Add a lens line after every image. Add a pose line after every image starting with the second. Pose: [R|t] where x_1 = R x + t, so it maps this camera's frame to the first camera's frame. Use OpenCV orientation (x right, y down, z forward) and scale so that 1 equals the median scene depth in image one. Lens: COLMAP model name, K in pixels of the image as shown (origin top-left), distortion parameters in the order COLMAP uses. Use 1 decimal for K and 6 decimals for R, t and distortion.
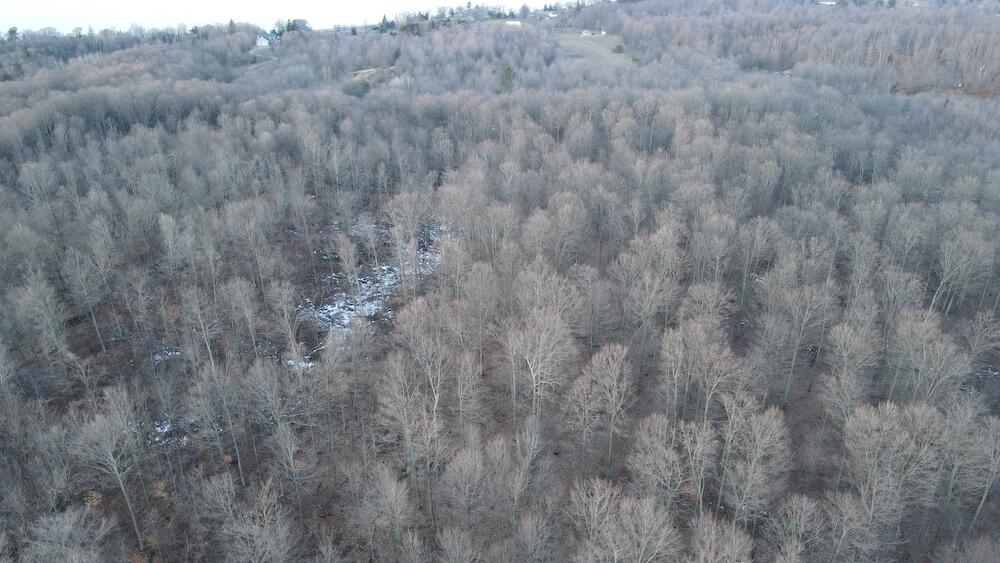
lens RADIAL K [[737.2, 0, 501.6], [0, 737.2, 289.5], [0, 0, 1]] dist [0.009065, 0.017043]
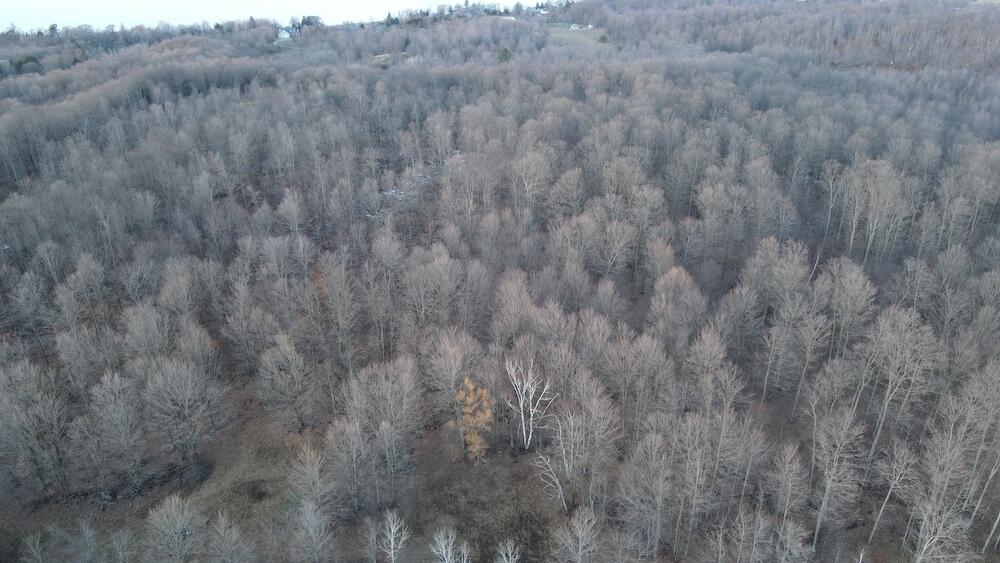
lens RADIAL K [[737.2, 0, 501.6], [0, 737.2, 289.5], [0, 0, 1]] dist [0.009065, 0.017043]
pose [[0.999939, -0.009353, 0.005819, -0.011060], [0.009380, 0.999945, -0.004672, 0.138966], [-0.005775, 0.004726, 0.999972, -0.276294]]
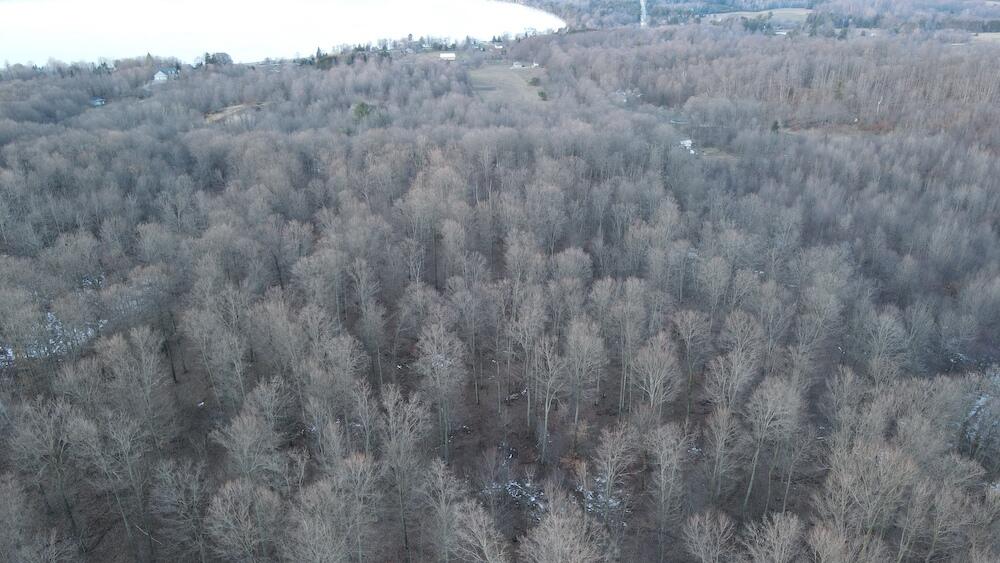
lens RADIAL K [[737.2, 0, 501.6], [0, 737.2, 289.5], [0, 0, 1]] dist [0.009065, 0.017043]
pose [[0.999945, -0.003020, -0.010031, 0.305974], [0.002649, 0.999316, -0.036876, -0.048312], [0.010136, 0.036848, 0.999269, 0.118665]]
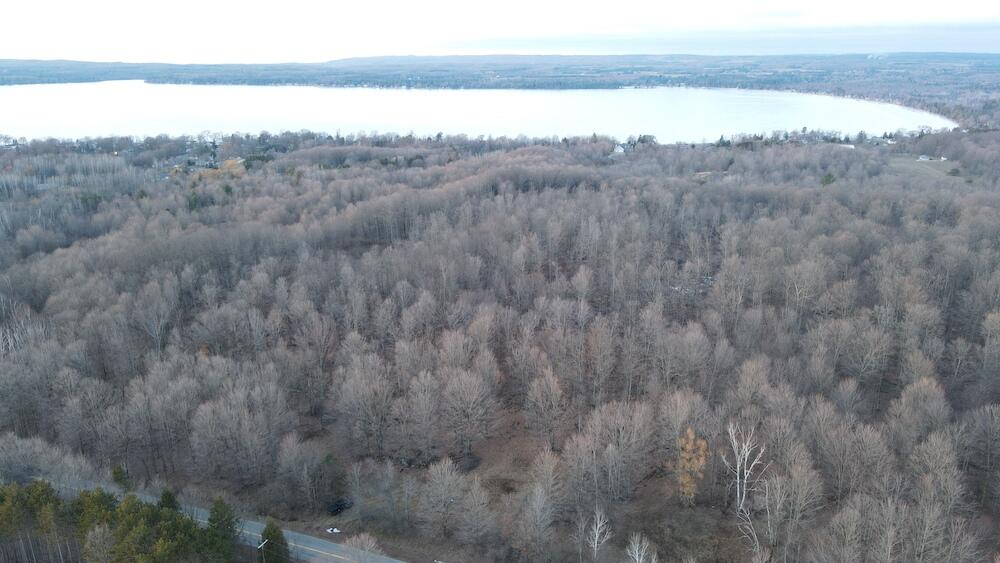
lens RADIAL K [[737.3, 0, 505.2], [0, 737.3, 295.7], [0, 0, 1]] dist [-0.004501, 0.058640]
pose [[0.911362, 0.126192, -0.391785, 0.038261], [-0.182989, 0.976824, -0.111036, 0.176936], [0.368693, 0.172886, 0.913332, -0.357462]]
